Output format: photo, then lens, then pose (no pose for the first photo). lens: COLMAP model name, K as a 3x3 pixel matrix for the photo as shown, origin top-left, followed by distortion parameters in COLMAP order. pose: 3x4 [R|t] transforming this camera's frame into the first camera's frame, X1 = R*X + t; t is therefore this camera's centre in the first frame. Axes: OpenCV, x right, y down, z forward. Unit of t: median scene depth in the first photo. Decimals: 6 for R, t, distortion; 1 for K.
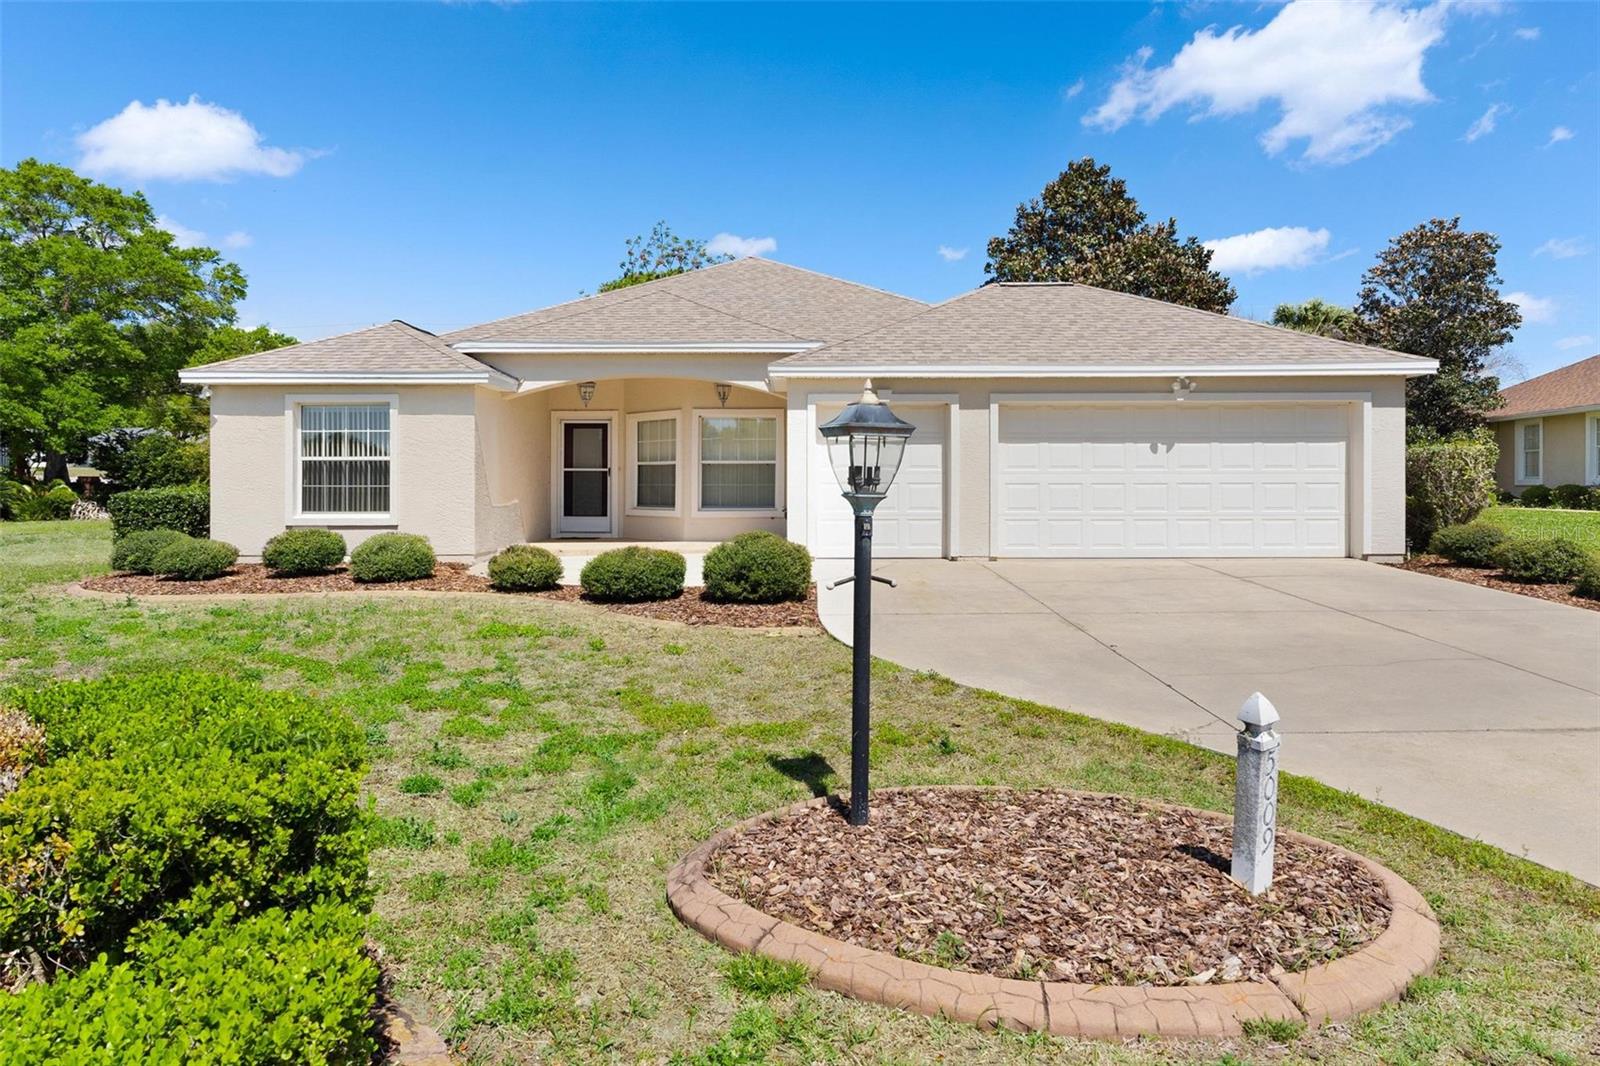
lens RADIAL K [[881.8, 0, 802.3], [0, 881.8, 484.4], [0, 0, 1]] dist [0.005251, 0.000519]
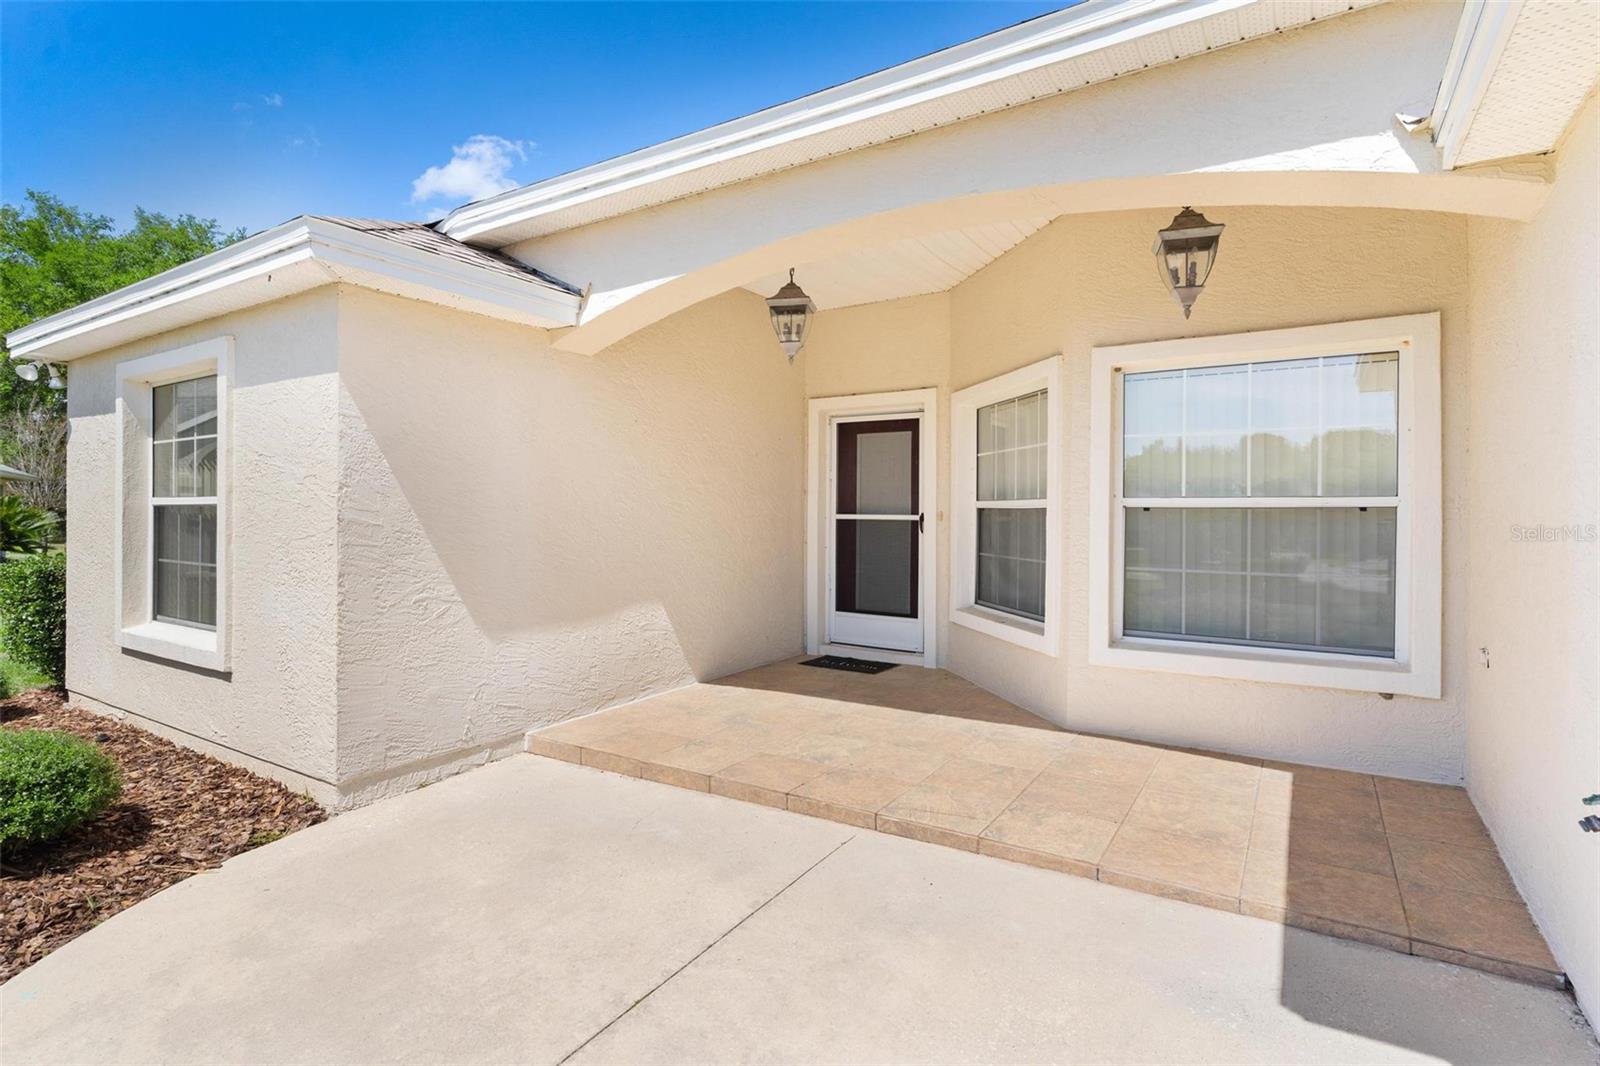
lens RADIAL K [[777.1, 0, 794.7], [0, 777.1, 508.1], [0, 0, 1]] dist [0.000891, 0.000484]
pose [[0.831231, 0.002034, -0.555923, -0.065036], [-0.006326, 0.999963, -0.005799, -0.026028], [0.555891, 0.008337, 0.831213, 0.850256]]
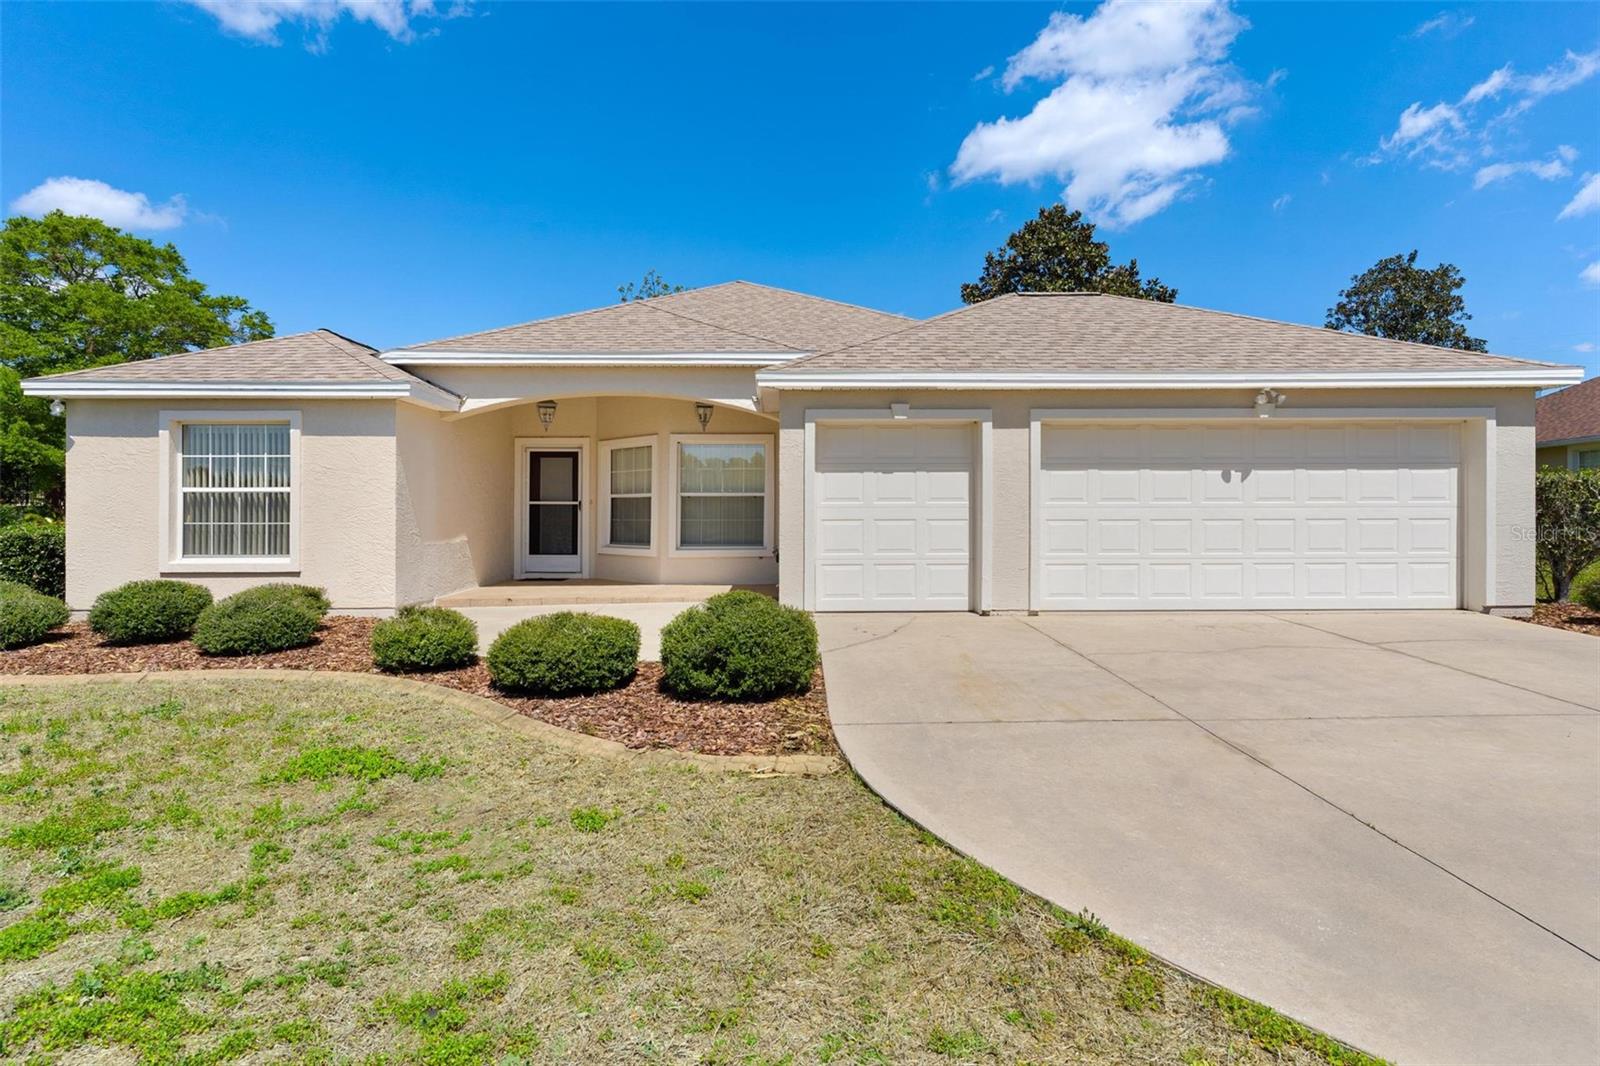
lens RADIAL K [[777.1, 0, 794.7], [0, 777.1, 508.1], [0, 0, 1]] dist [0.000891, 0.000484]
pose [[0.999953, -0.000555, 0.009699, -0.009786], [0.000648, 0.999954, -0.009576, -0.005118], [-0.009694, 0.009581, 0.999907, 0.278817]]
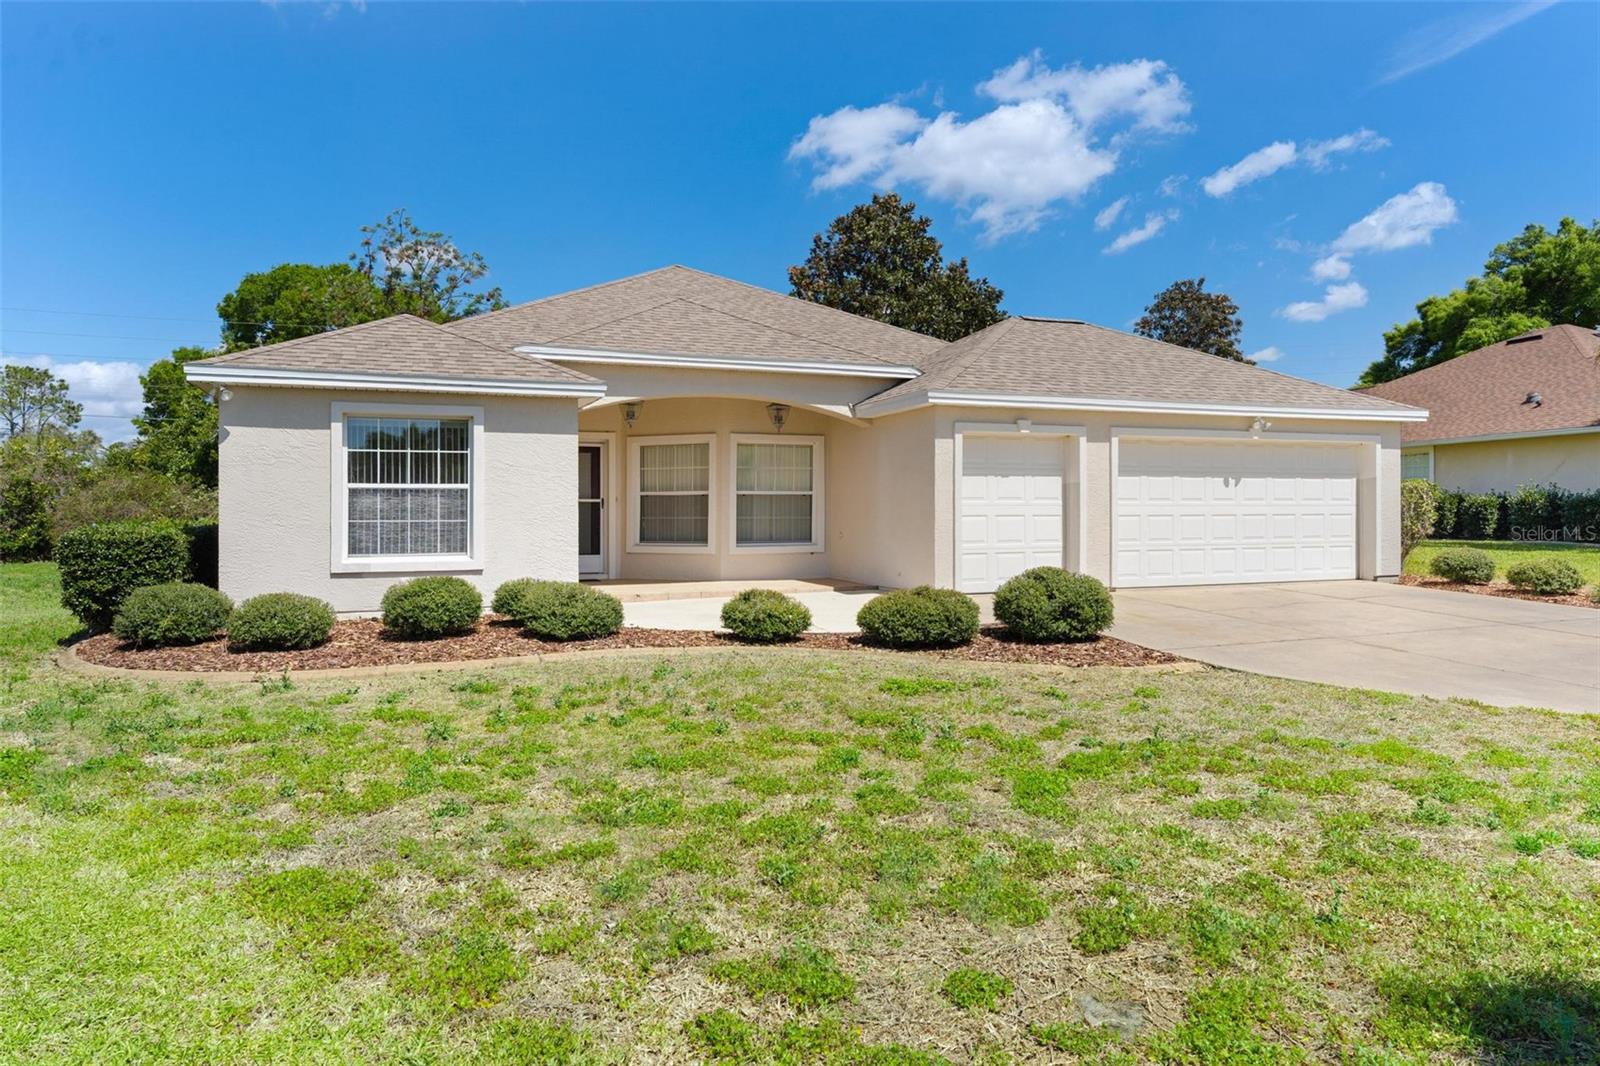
lens RADIAL K [[936.2, 0, 797.1], [0, 936.2, 506.2], [0, 0, 1]] dist [-0.001430, -0.000126]
pose [[0.941371, 0.000614, 0.337372, -0.473703], [0.002949, 0.999945, -0.010049, -0.001943], [-0.337360, 0.010455, 0.941318, 0.101695]]
